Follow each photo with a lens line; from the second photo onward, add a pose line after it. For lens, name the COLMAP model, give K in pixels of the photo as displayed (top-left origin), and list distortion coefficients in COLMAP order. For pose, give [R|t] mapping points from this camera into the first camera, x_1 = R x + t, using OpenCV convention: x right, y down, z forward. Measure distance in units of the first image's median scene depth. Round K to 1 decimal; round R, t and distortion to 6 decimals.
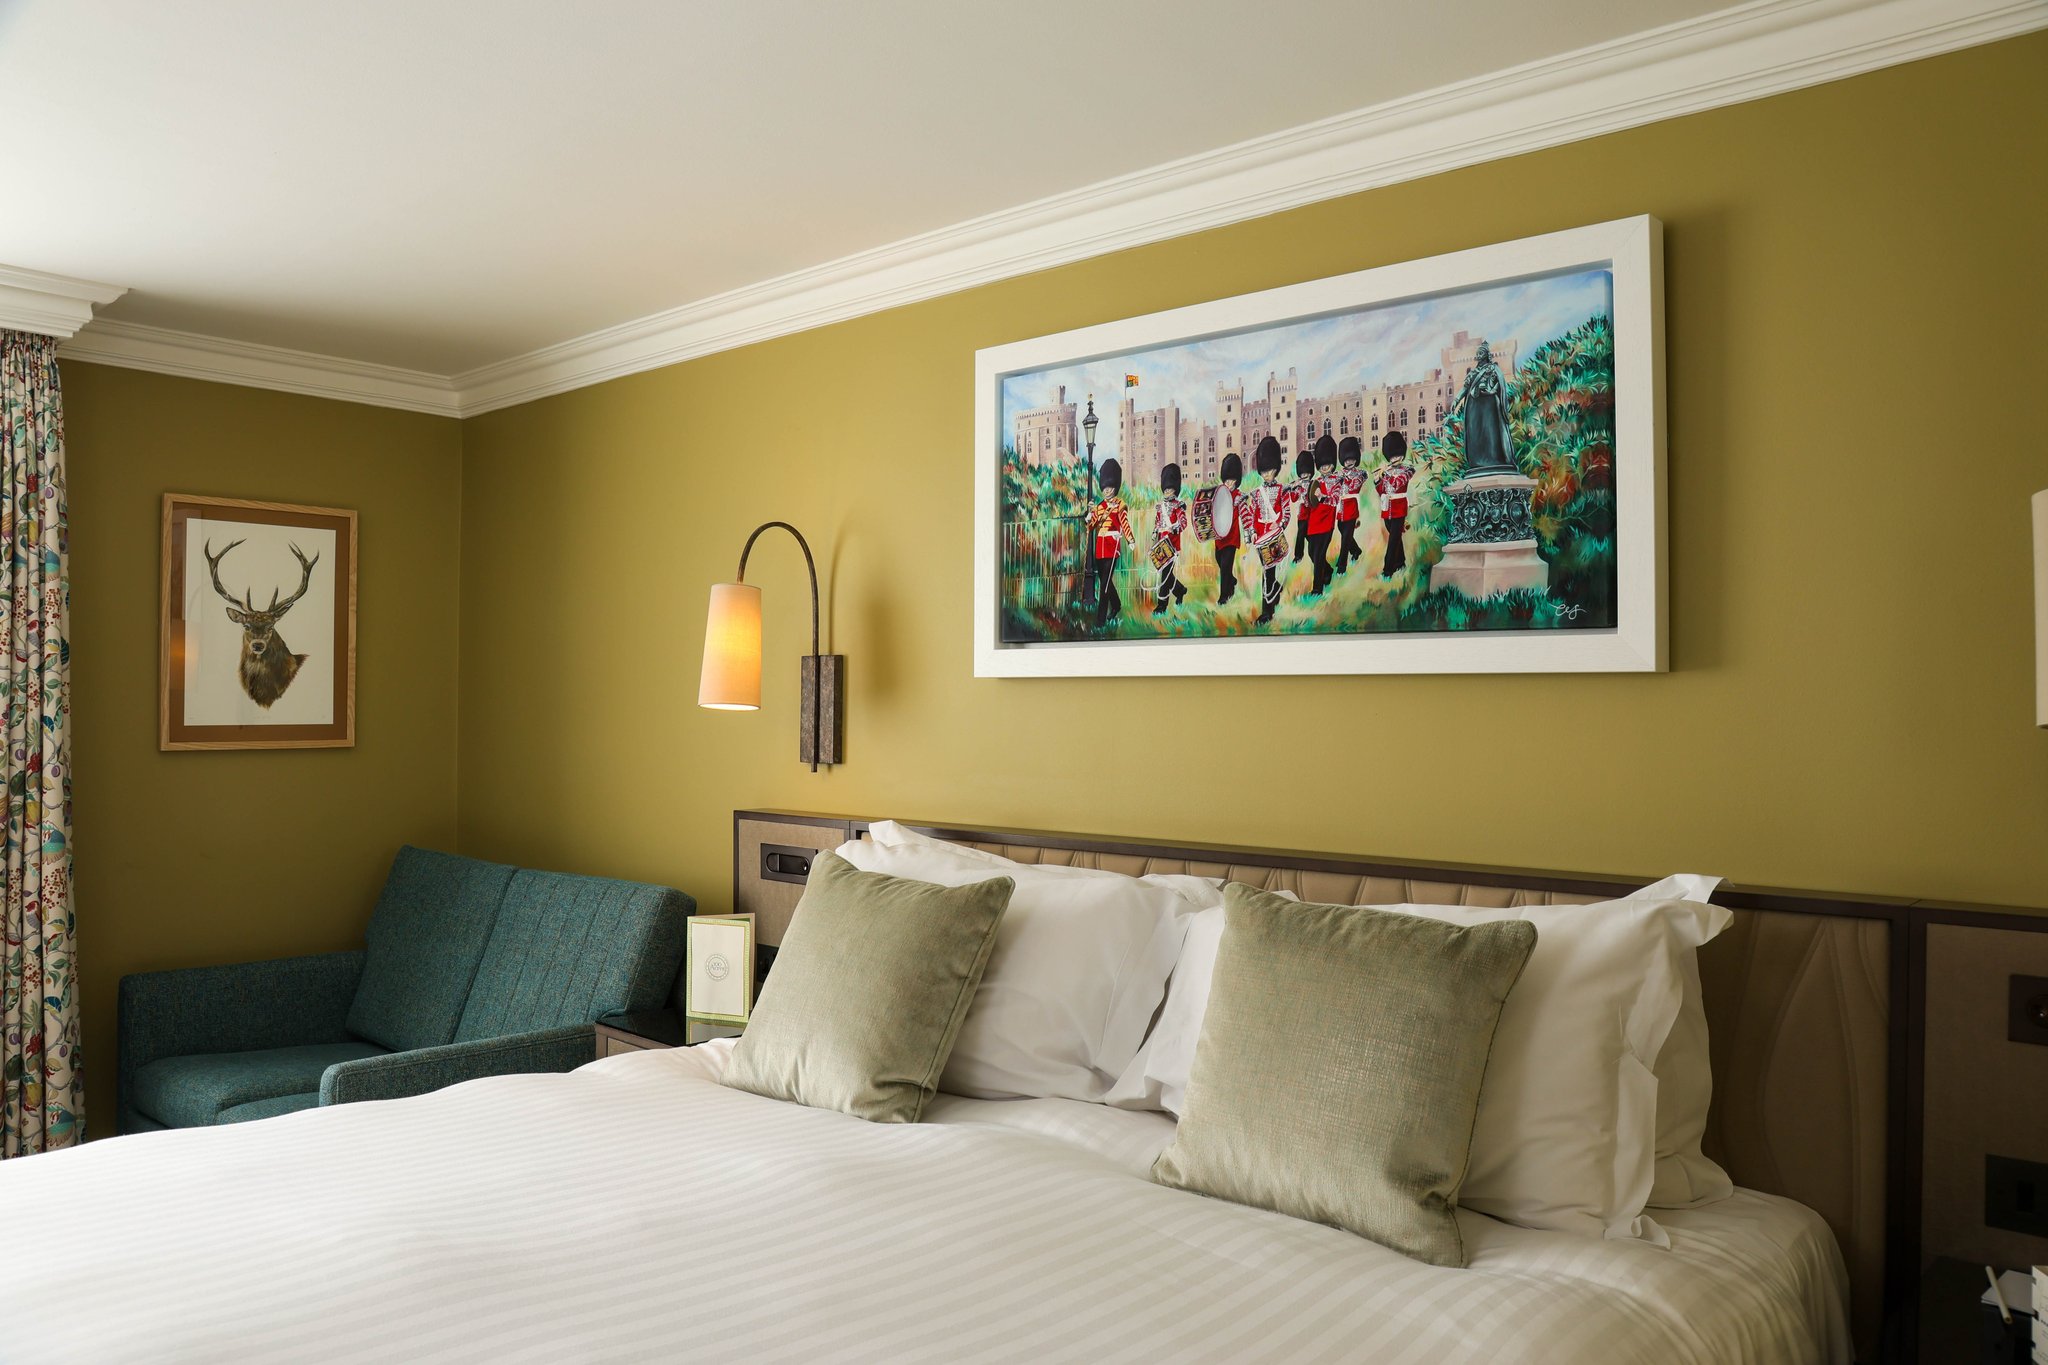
lens RADIAL K [[1634.8, 0, 1024.0], [0, 1634.8, 682.5], [0, 0, 1]] dist [-0.003344, -0.000685]
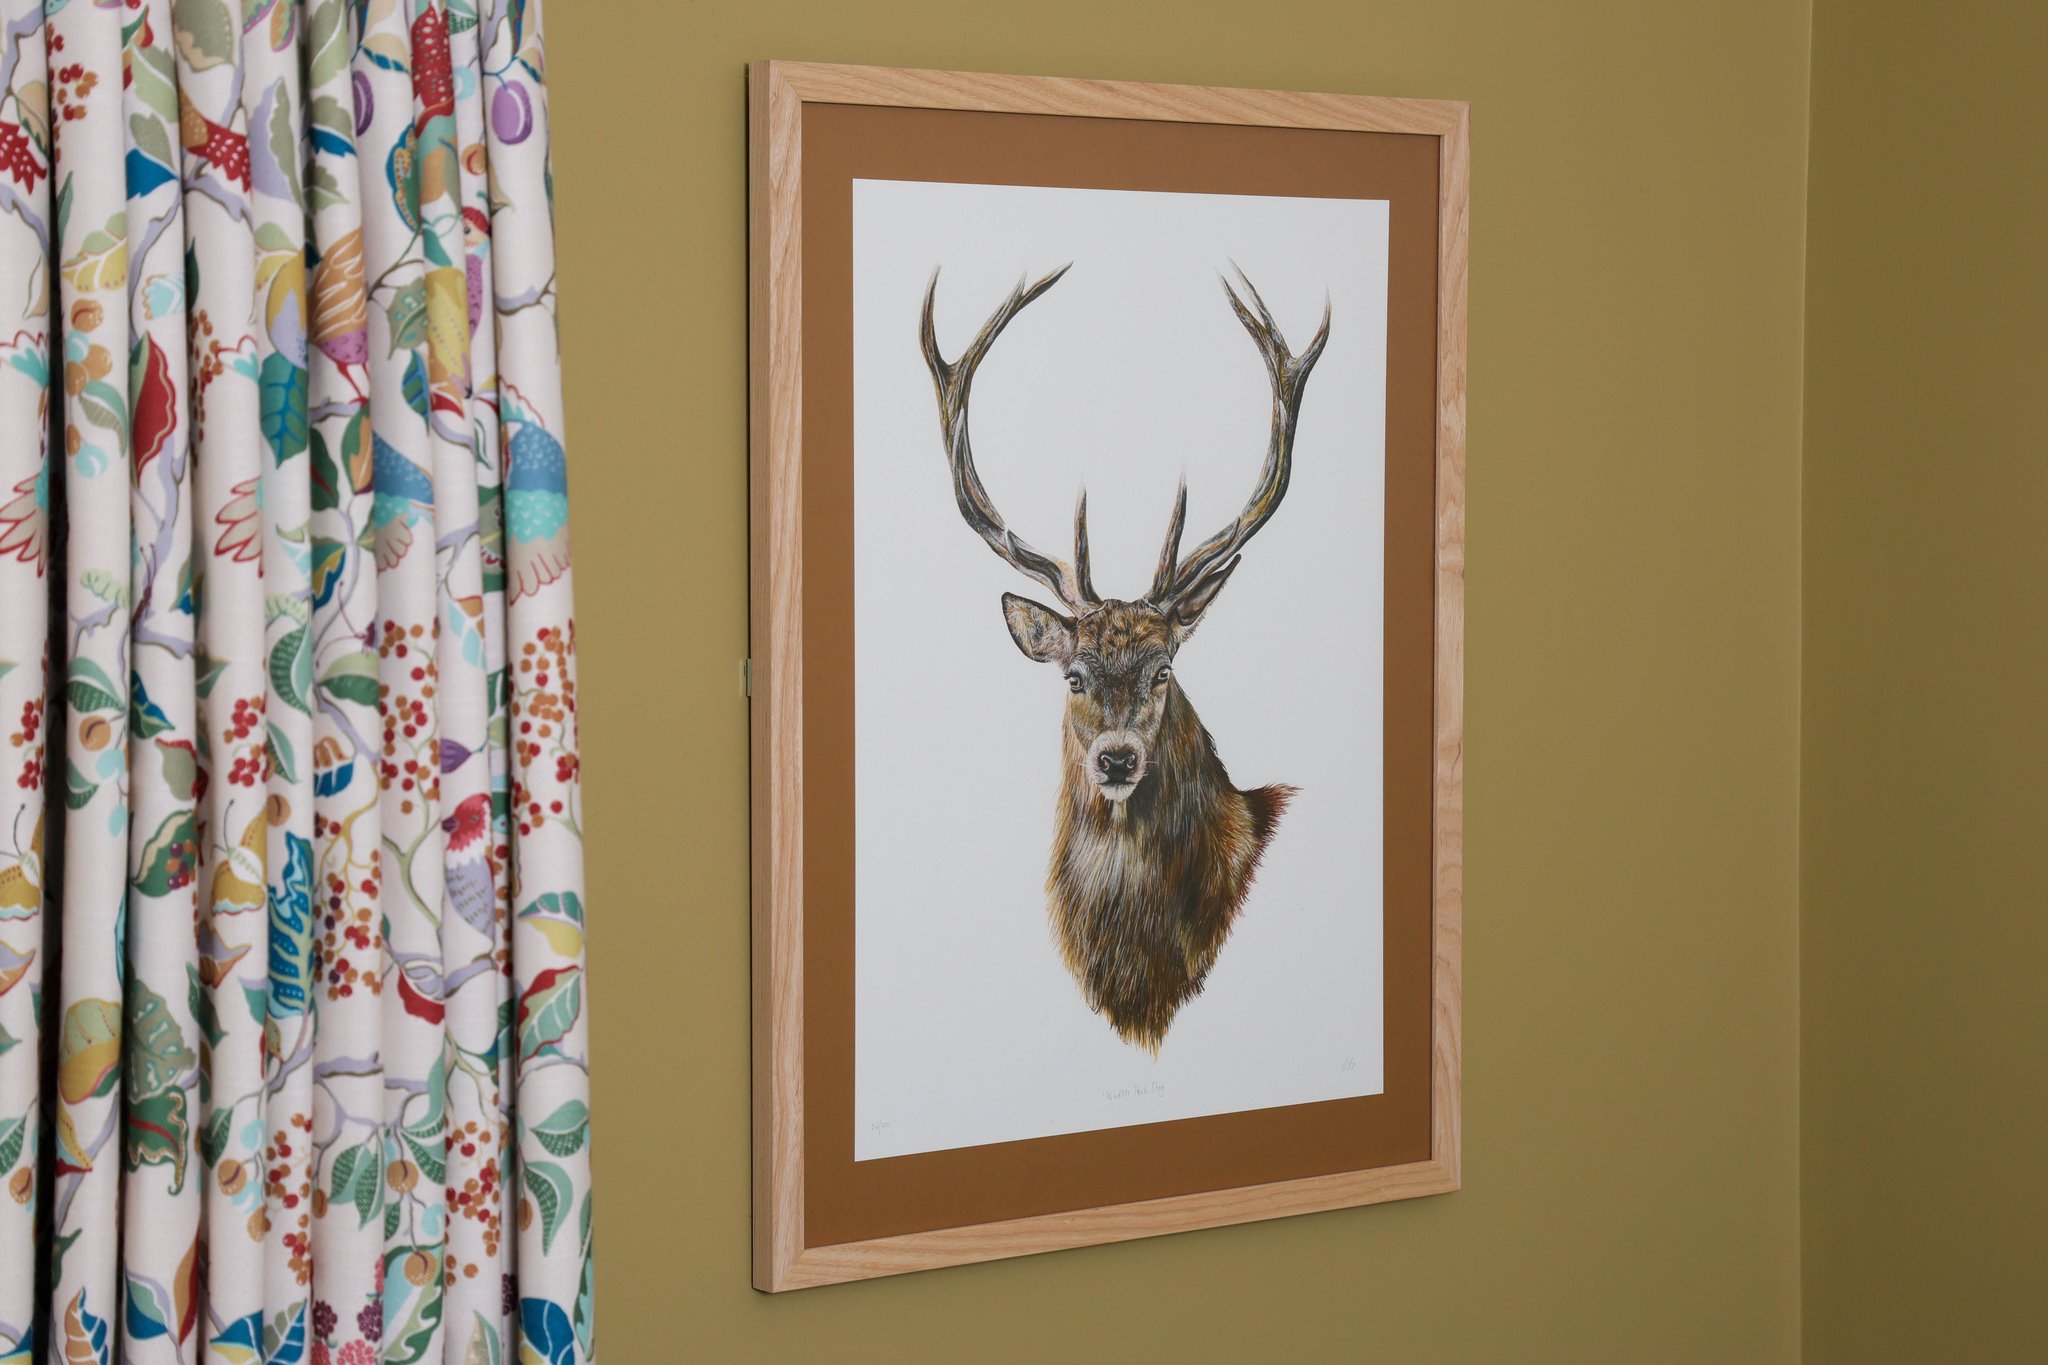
lens RADIAL K [[4626.3, 0, 1024.0], [0, 4626.3, 682.5], [0, 0, 1]] dist [0.512412, -0.013581]
pose [[0.984069, 0.000492, -0.177784, -0.383957], [0.010073, 0.998236, 0.058515, -0.070764], [0.177499, -0.059374, 0.982328, 0.411716]]
